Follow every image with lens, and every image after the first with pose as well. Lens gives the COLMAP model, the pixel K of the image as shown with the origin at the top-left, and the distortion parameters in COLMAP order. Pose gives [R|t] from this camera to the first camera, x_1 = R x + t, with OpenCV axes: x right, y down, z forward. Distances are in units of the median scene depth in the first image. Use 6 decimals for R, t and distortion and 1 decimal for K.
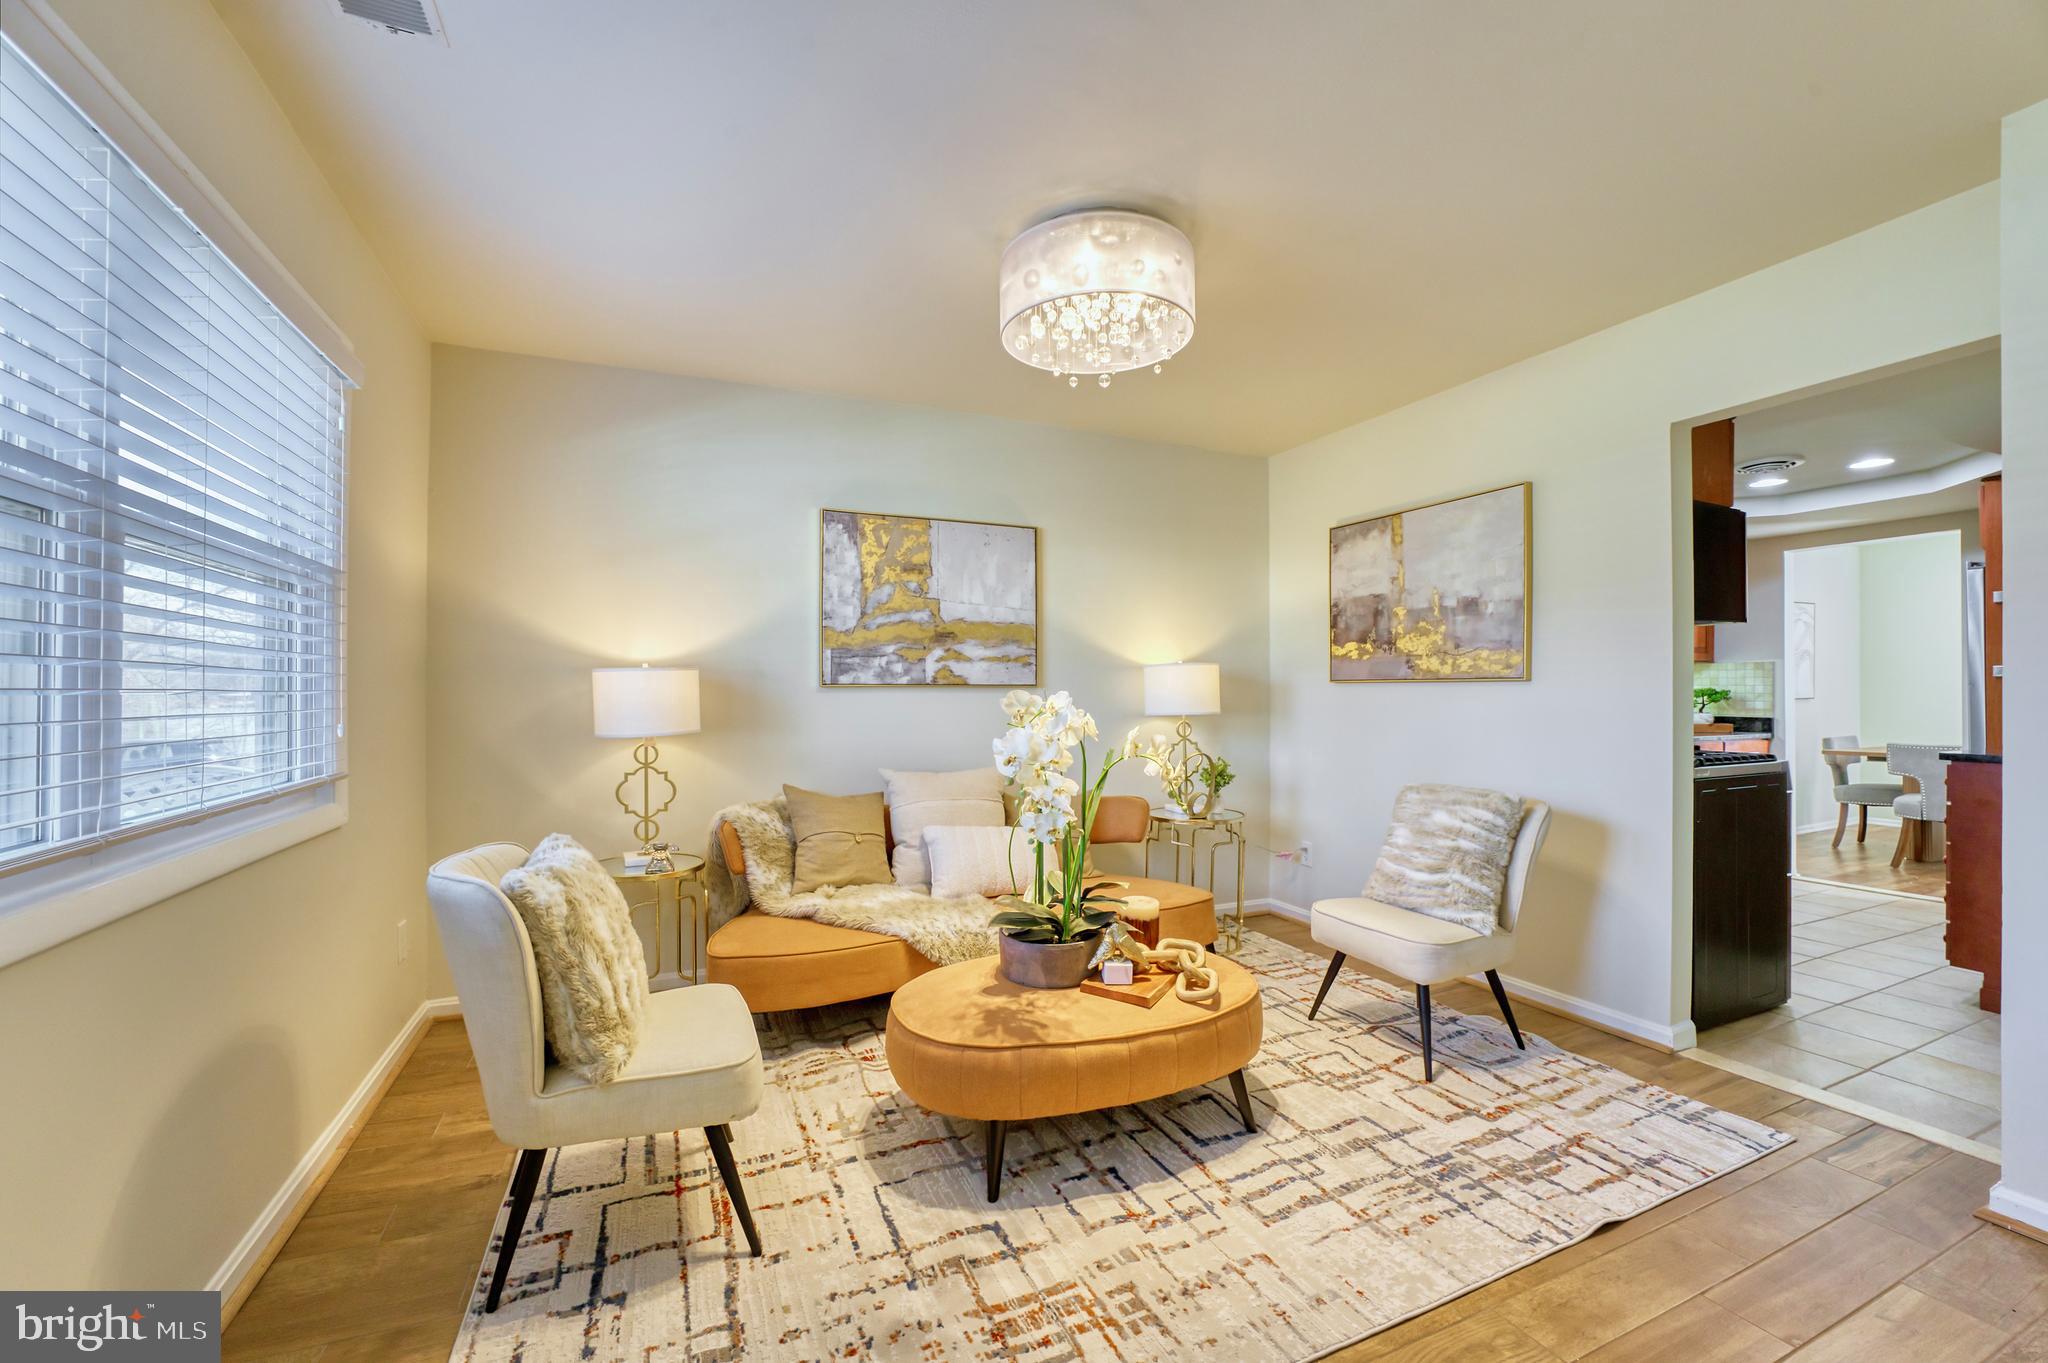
lens RADIAL K [[836.0, 0, 1023.3], [0, 836.0, 692.4], [0, 0, 1]] dist [-0.023935, 0.000114]
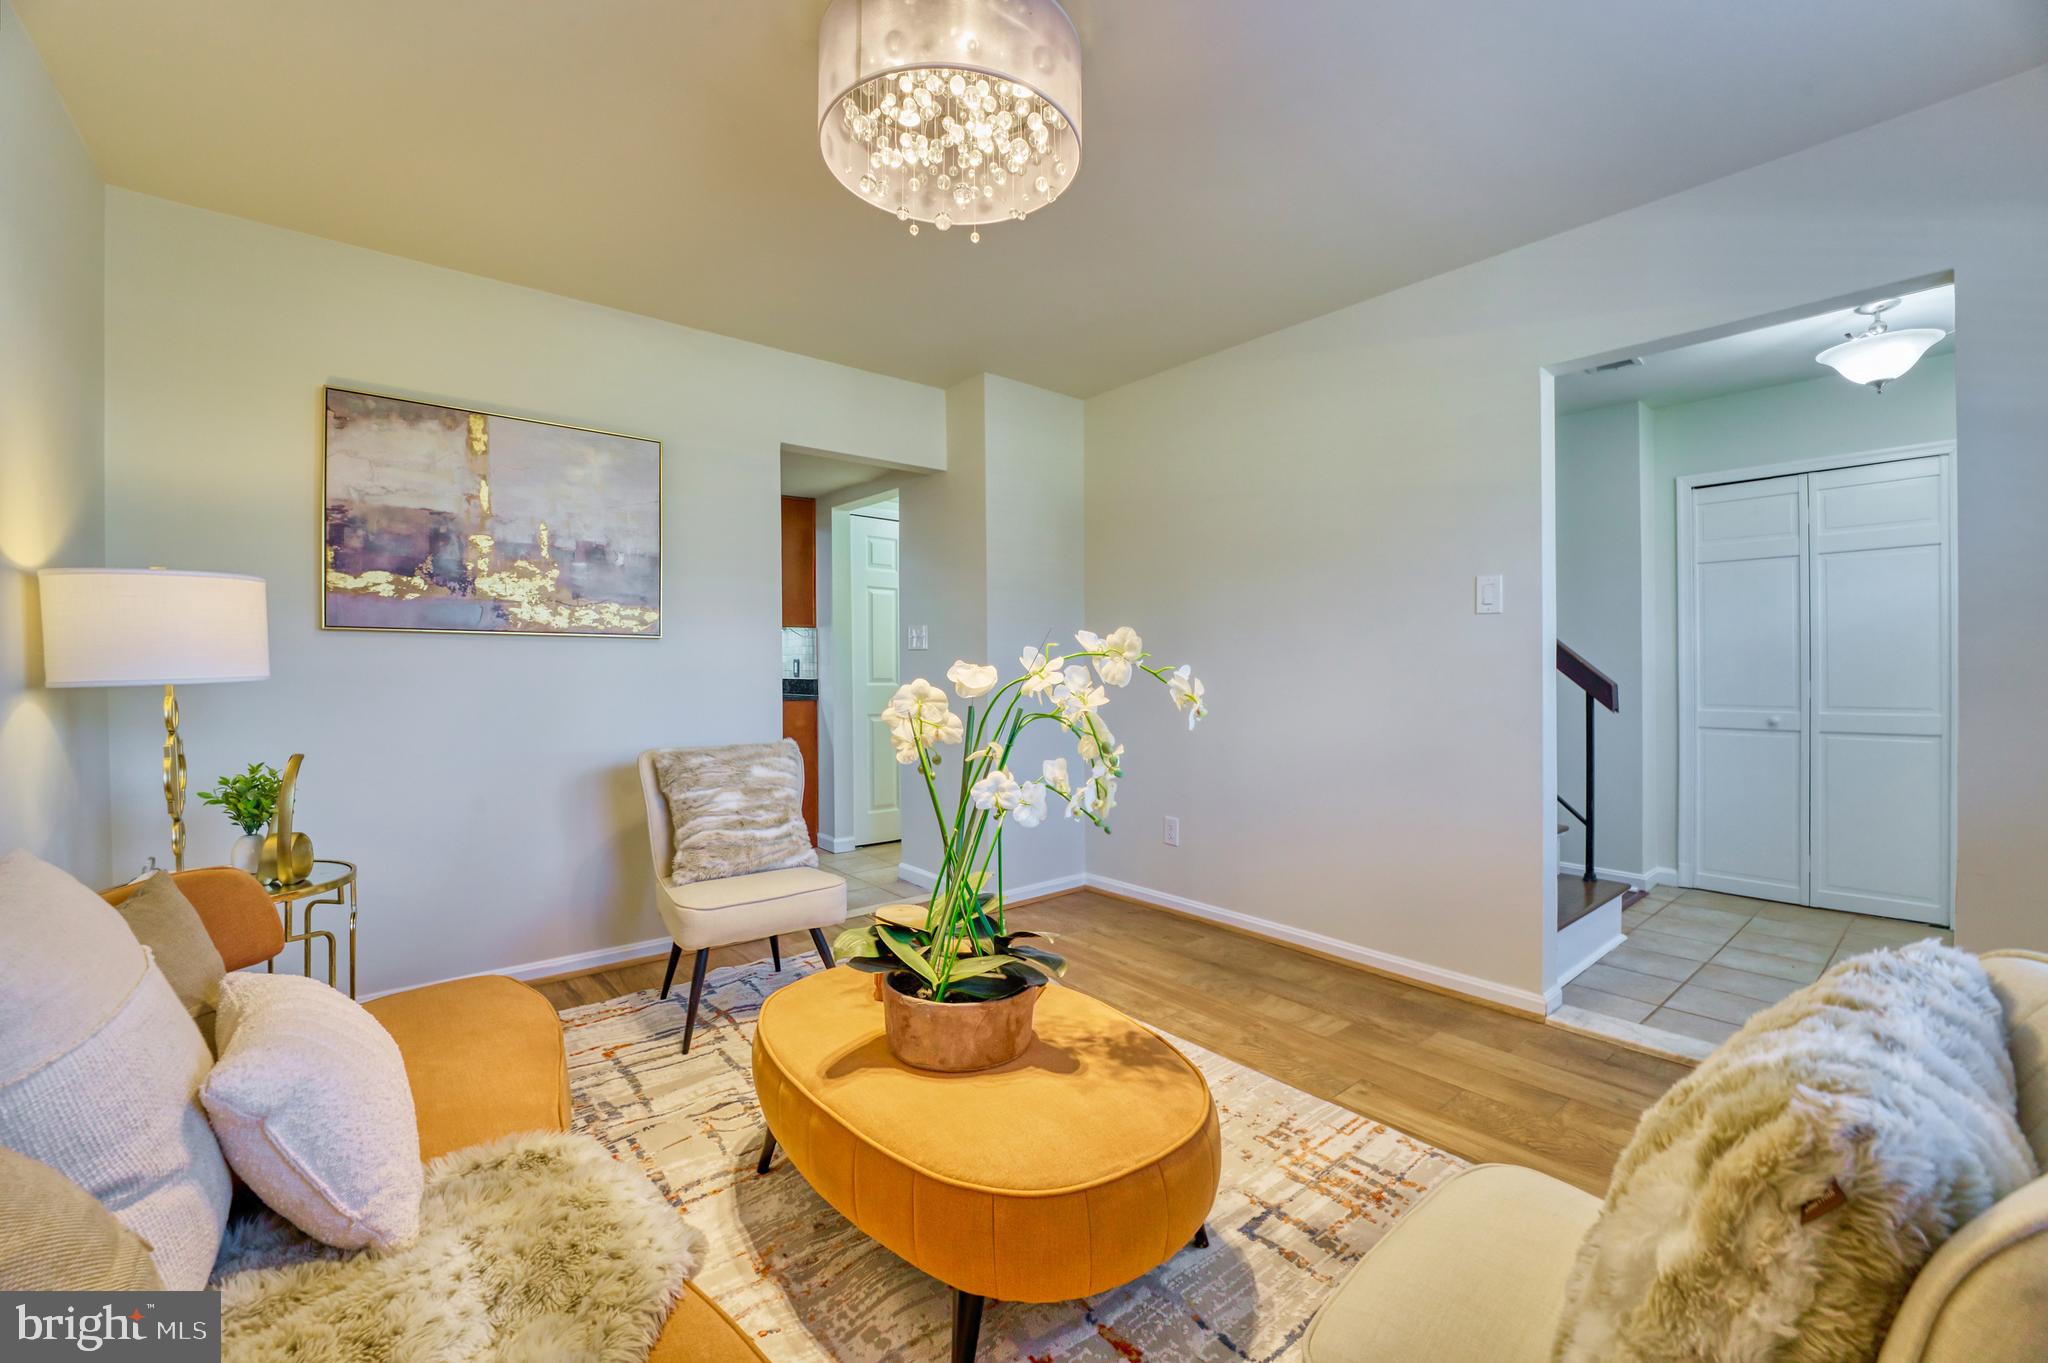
lens RADIAL K [[836.0, 0, 1005.7], [0, 836.0, 678.3], [0, 0, 1]] dist [-0.023935, 0.000114]
pose [[-0.260498, -0.006696, 0.965451, -0.445697], [-0.000998, 0.999977, 0.006666, 0.024884], [-0.965474, 0.000773, -0.260499, 0.804684]]
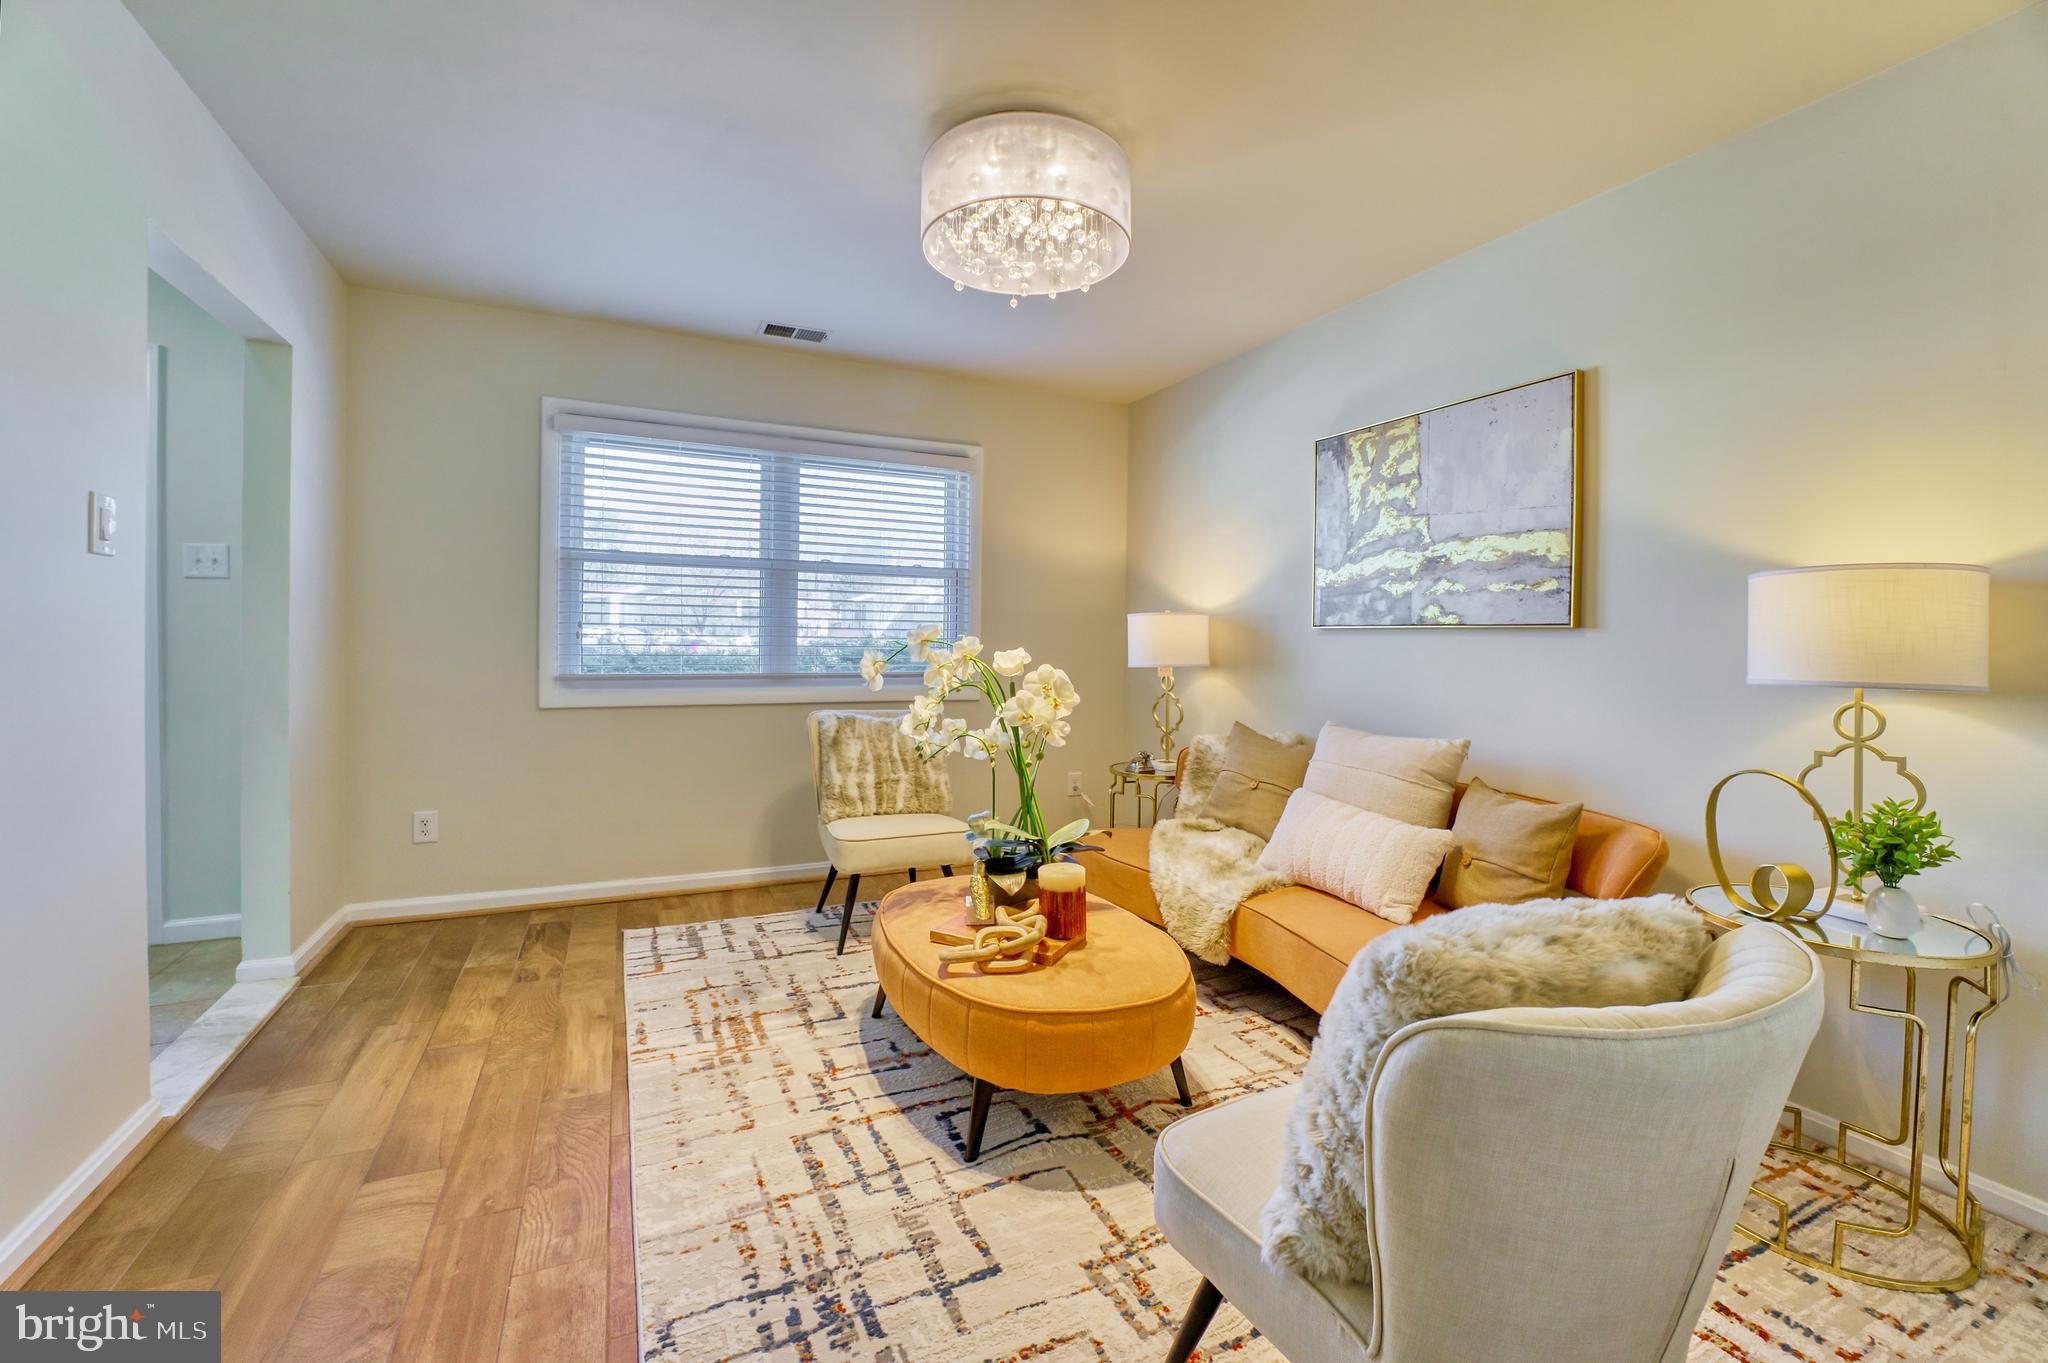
lens RADIAL K [[836.0, 0, 1038.0], [0, 836.0, 651.2], [0, 0, 1]] dist [-0.023935, 0.000114]
pose [[0.041446, 0.014906, -0.999030, 0.724707], [-0.016618, 0.999761, 0.014228, 0.010746], [0.999003, 0.016013, 0.041684, 0.683316]]
